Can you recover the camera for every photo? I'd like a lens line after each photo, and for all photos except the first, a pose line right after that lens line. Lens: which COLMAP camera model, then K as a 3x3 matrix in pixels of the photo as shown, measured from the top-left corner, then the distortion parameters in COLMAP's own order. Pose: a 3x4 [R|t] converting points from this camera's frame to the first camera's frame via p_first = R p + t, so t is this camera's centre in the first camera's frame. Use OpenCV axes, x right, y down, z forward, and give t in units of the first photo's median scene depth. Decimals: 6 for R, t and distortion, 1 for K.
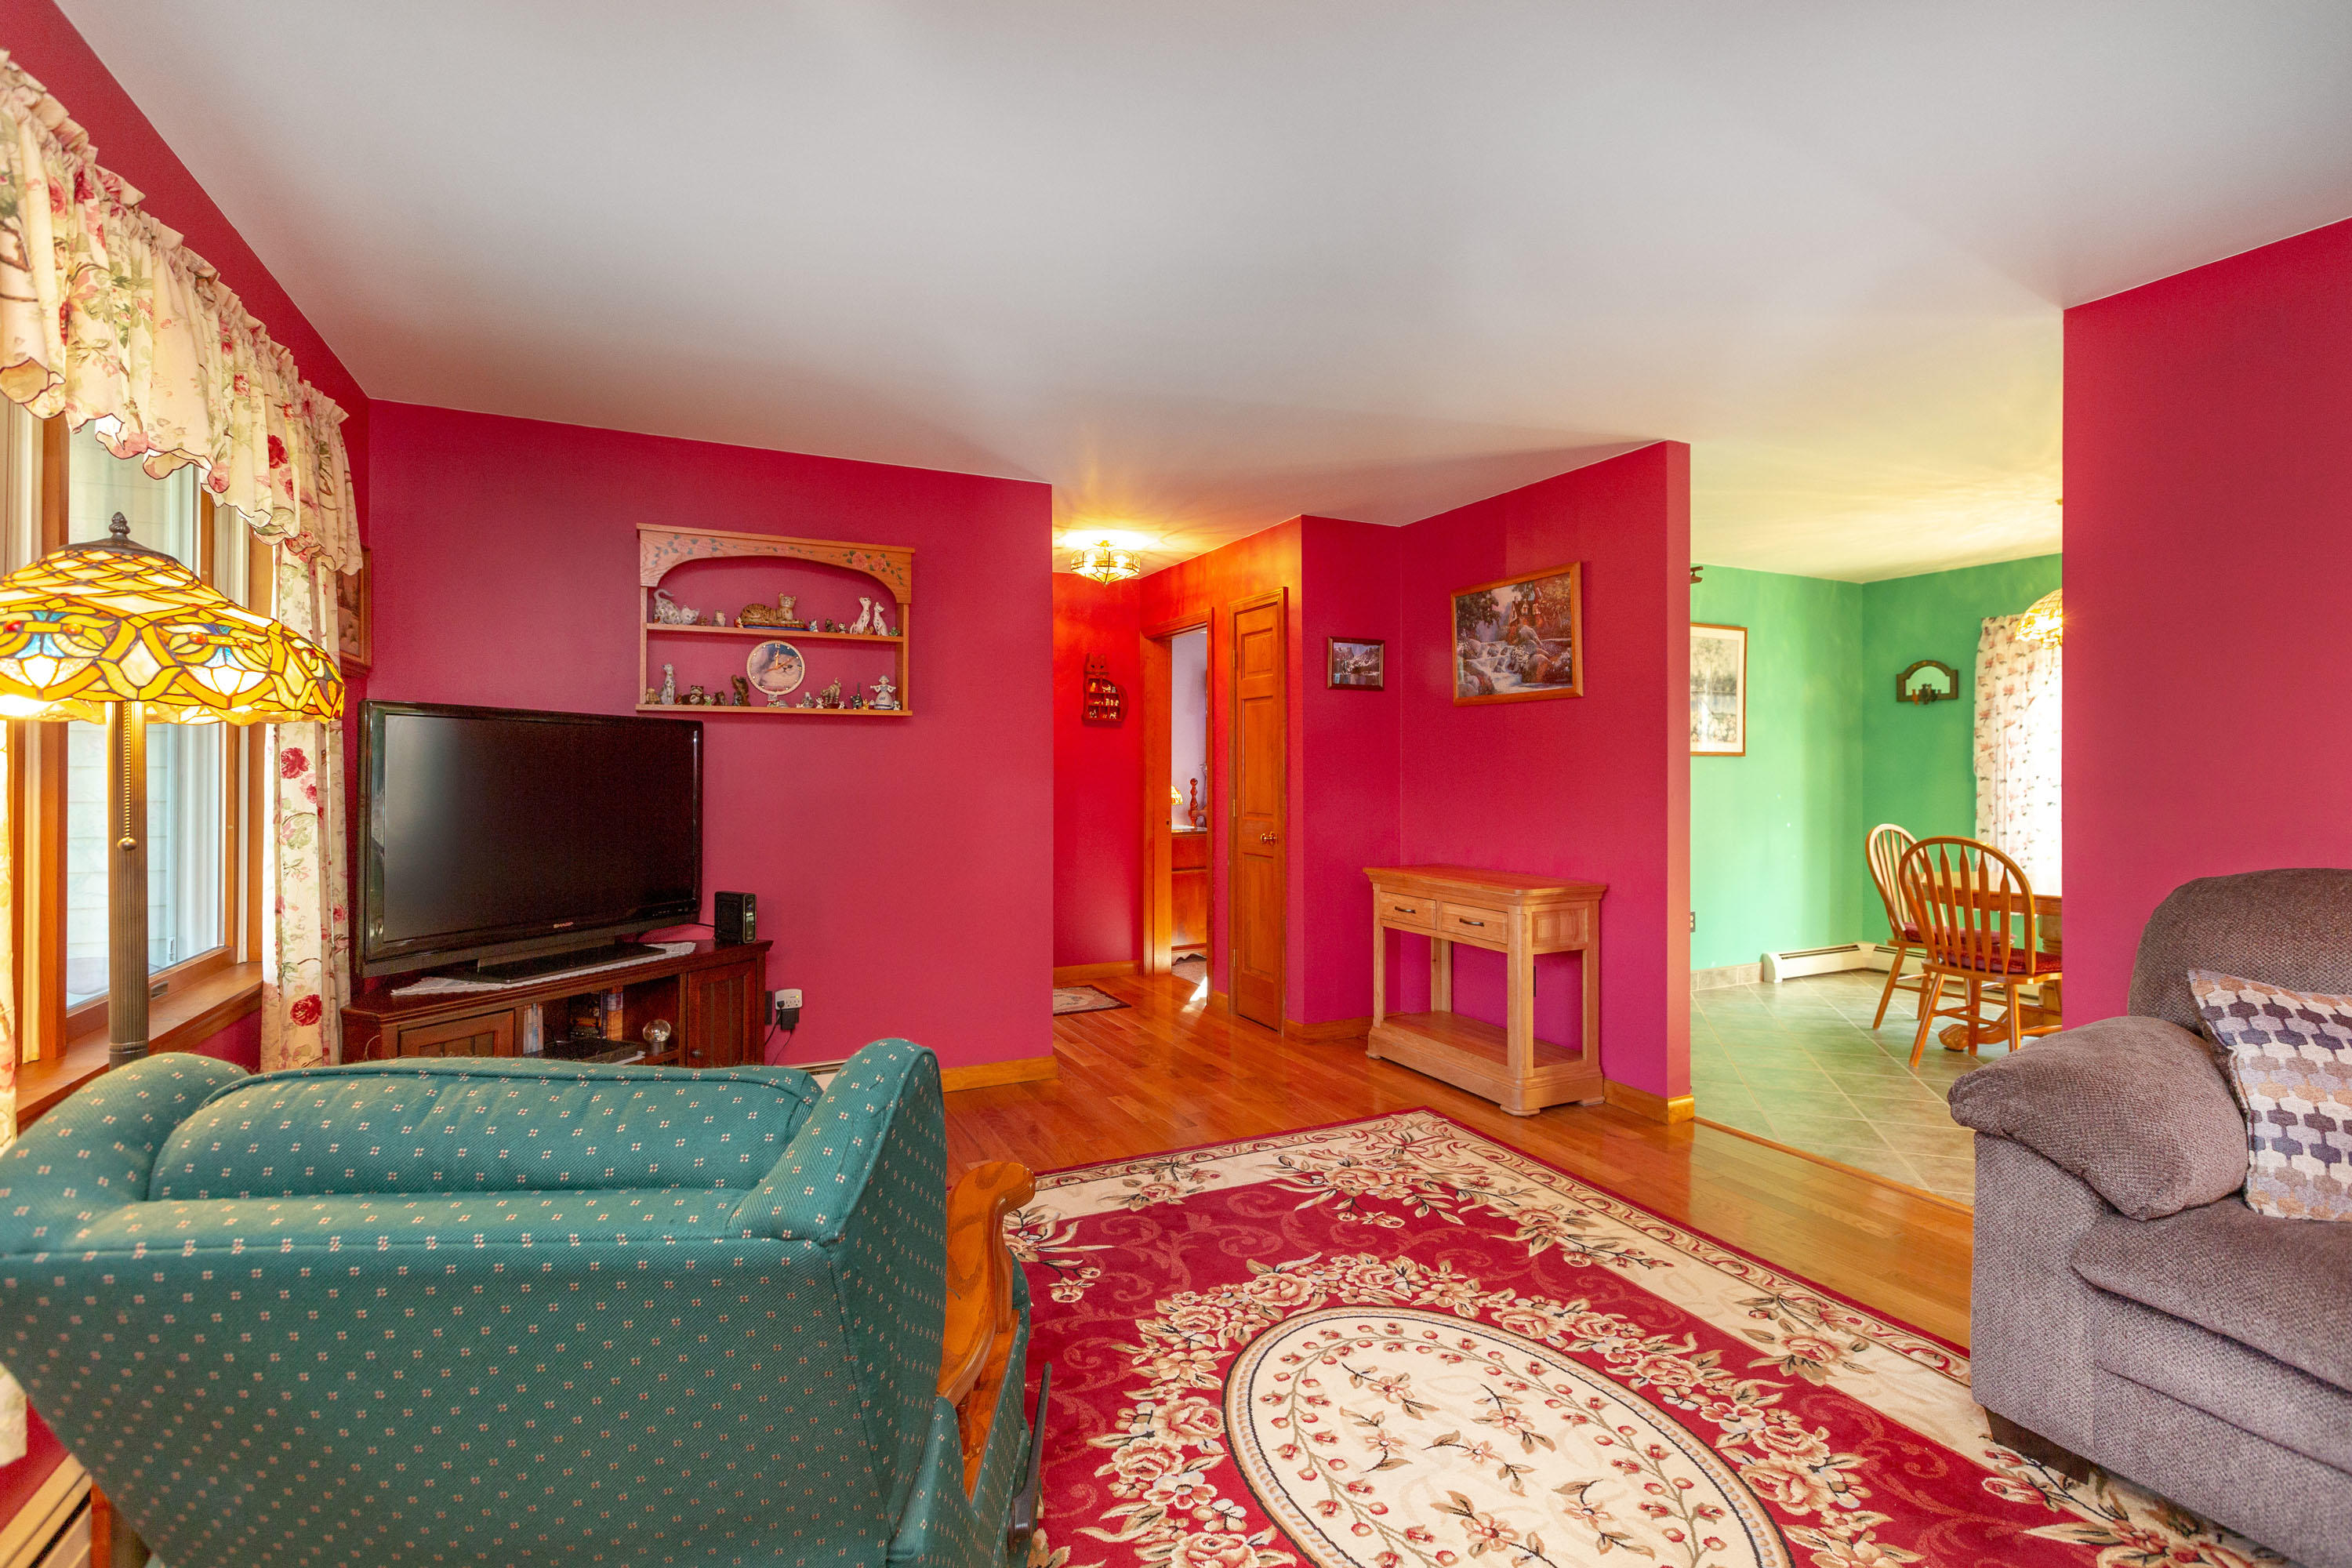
lens RADIAL K [[1051.2, 0, 1185.1], [0, 1051.2, 761.5], [0, 0, 1]] dist [-0.000180, -0.000210]
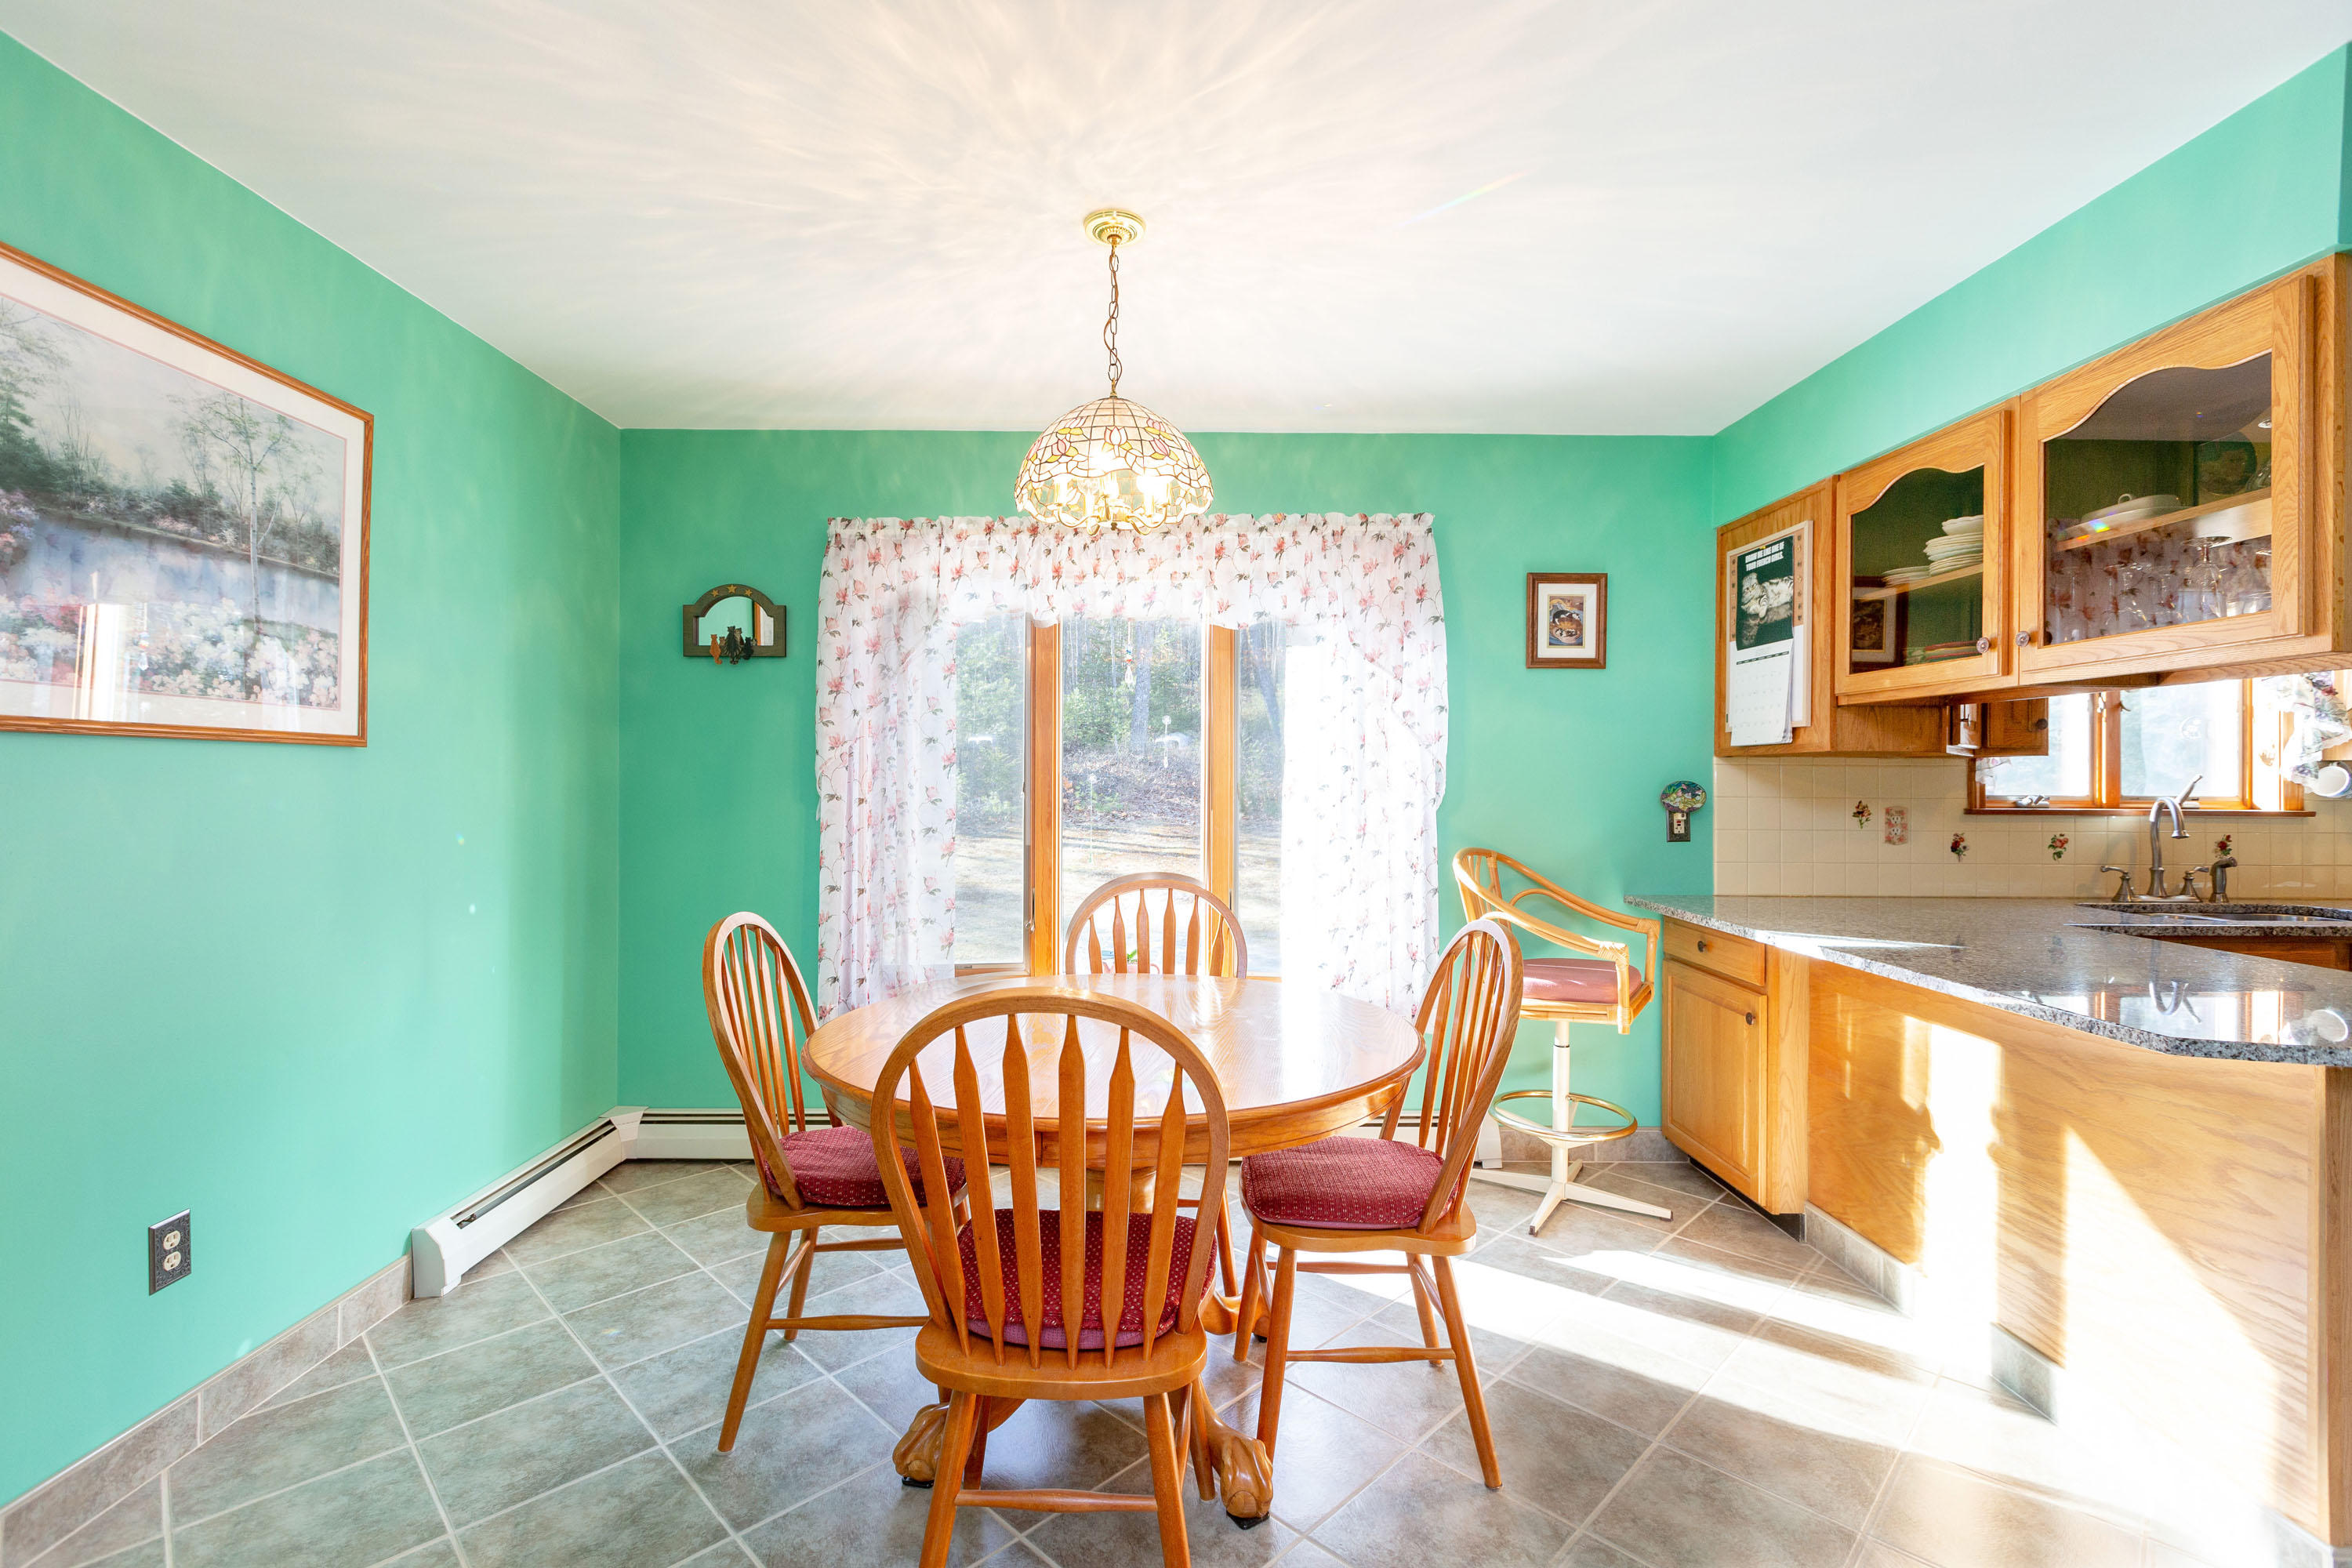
lens RADIAL K [[1056.8, 0, 1176.0], [0, 1056.8, 784.0], [0, 0, 1]] dist [-0.000027, -0.000088]
pose [[0.434156, -0.000760, 0.900837, 0.744686], [-0.009808, 0.999936, 0.005570, 0.009026], [-0.900784, -0.011253, 0.434121, 1.341706]]
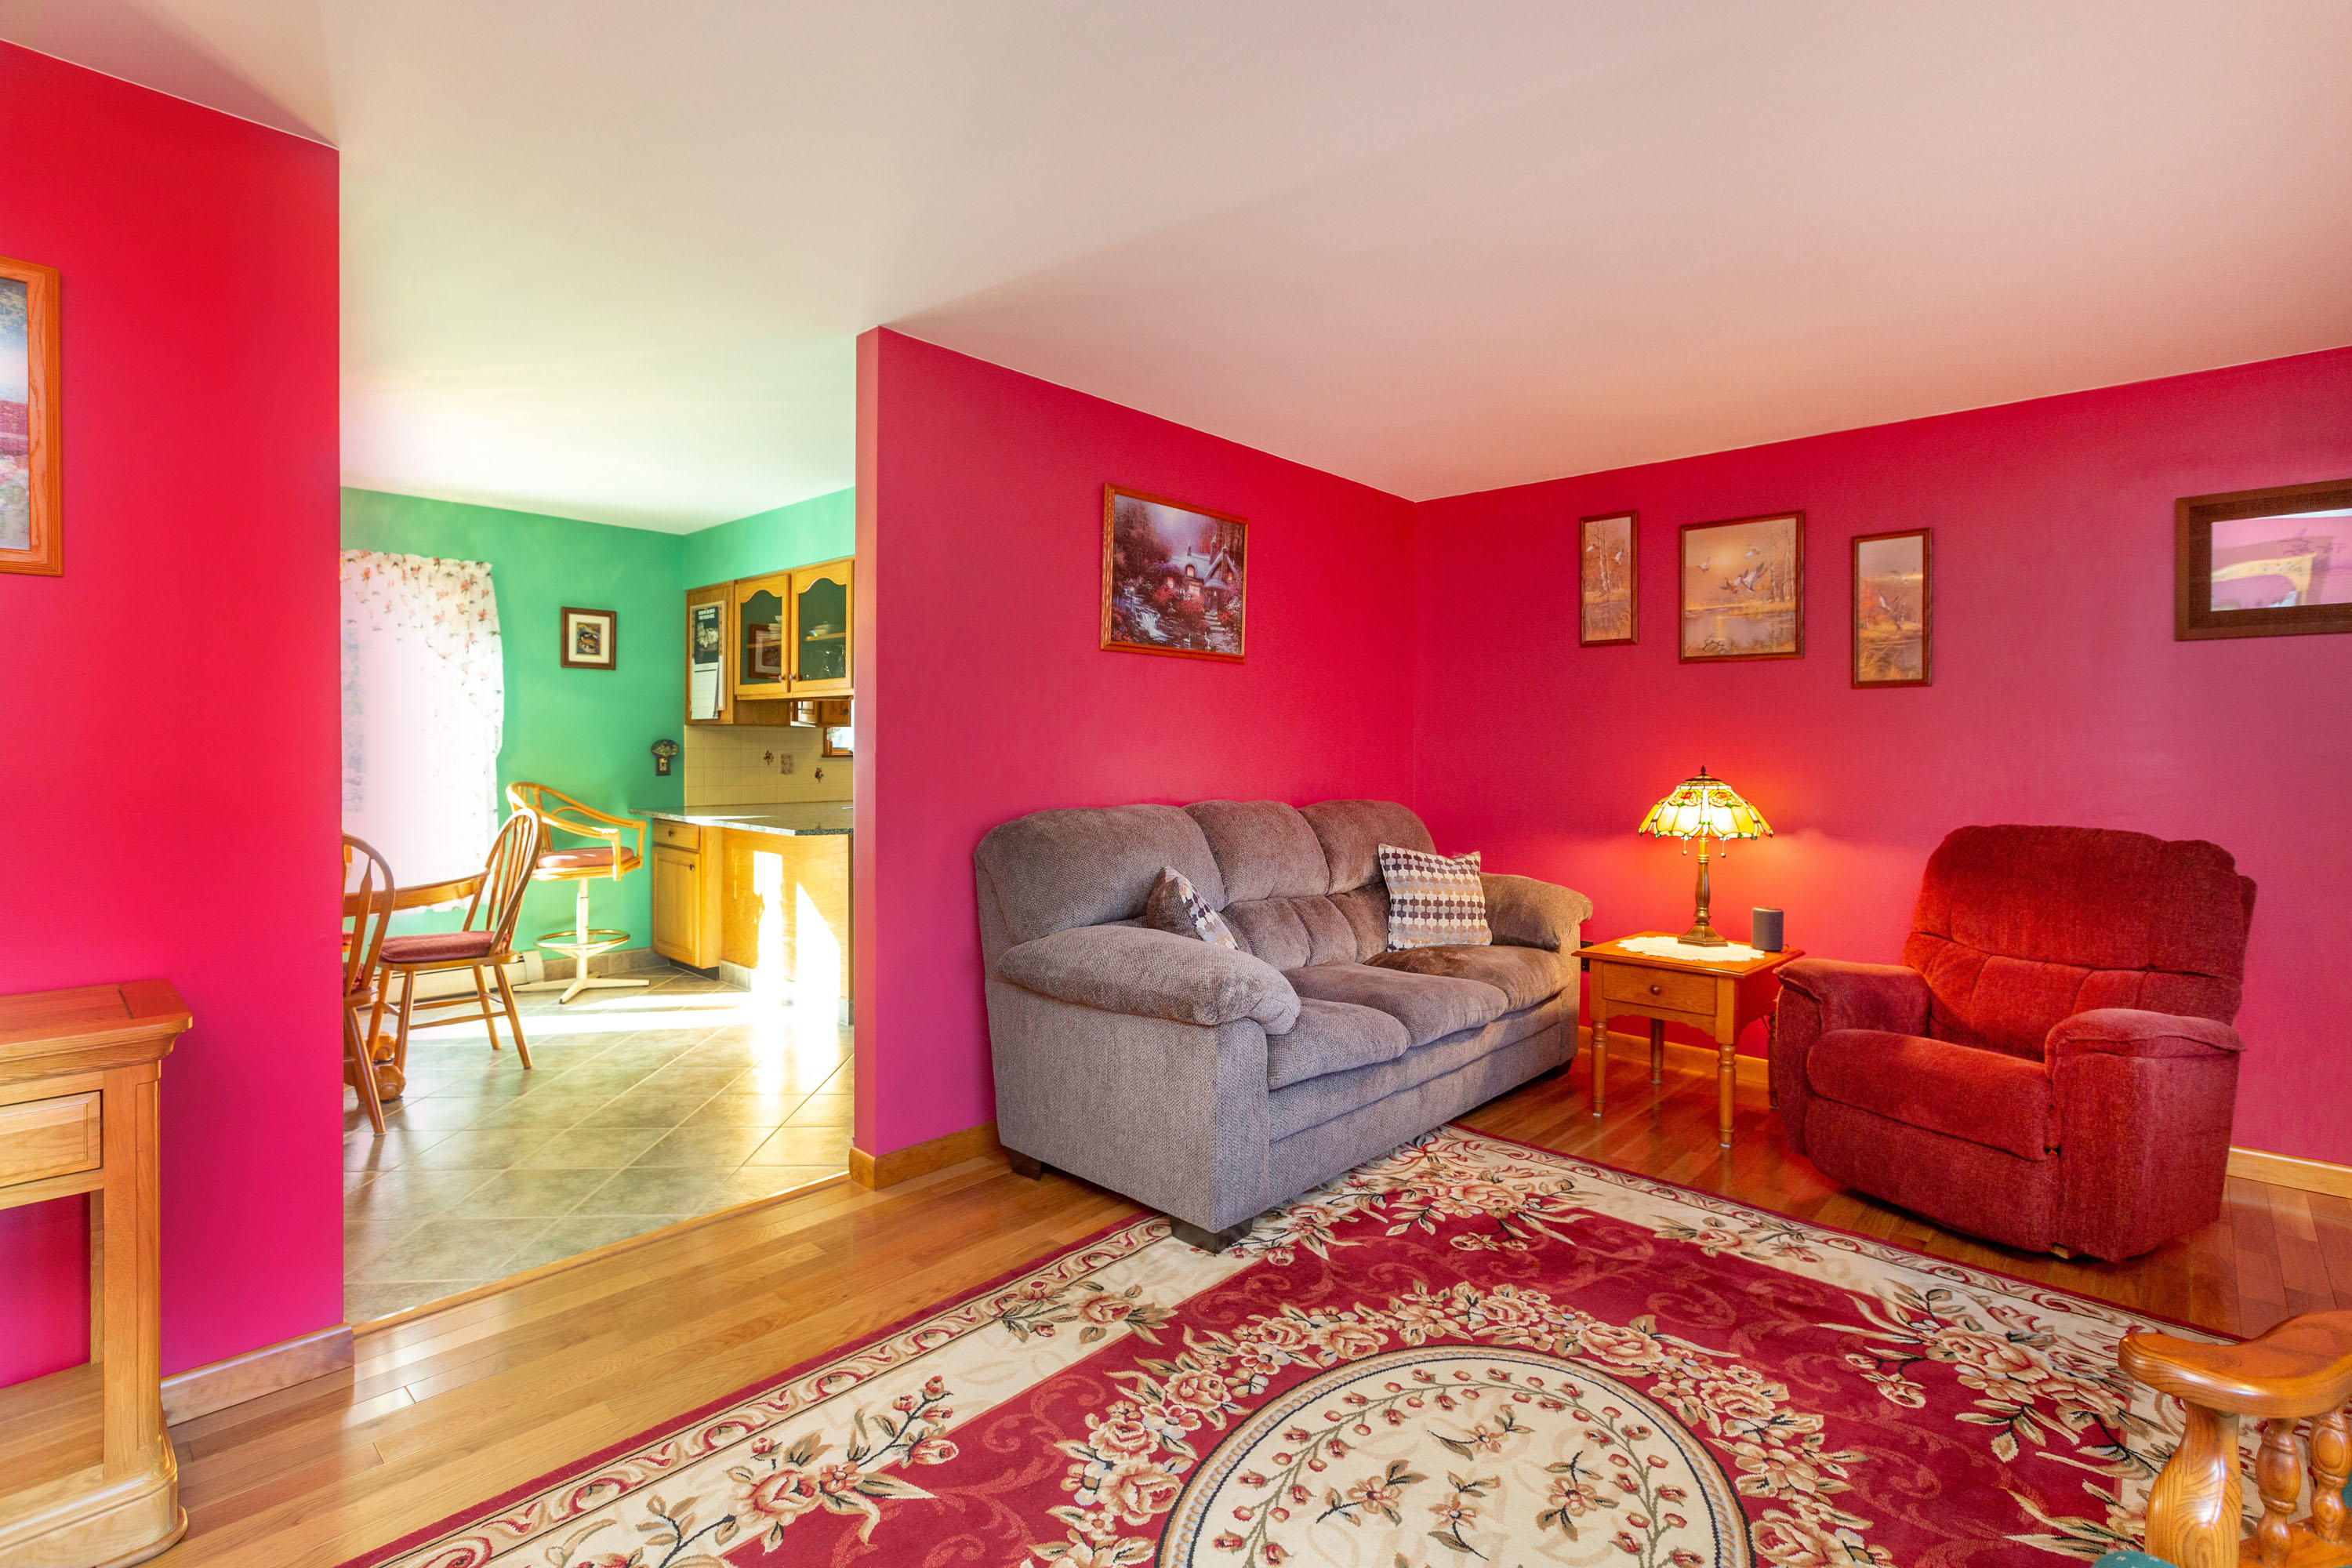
lens RADIAL K [[1083.4, 0, 1206.0], [0, 1083.4, 749.3], [0, 0, 1]] dist [0.000183, 0.000120]
pose [[-0.365960, -0.006352, 0.930609, -0.355036], [-0.011211, 0.999934, 0.002416, 0.009241], [-0.930563, -0.009549, -0.366007, 1.113063]]
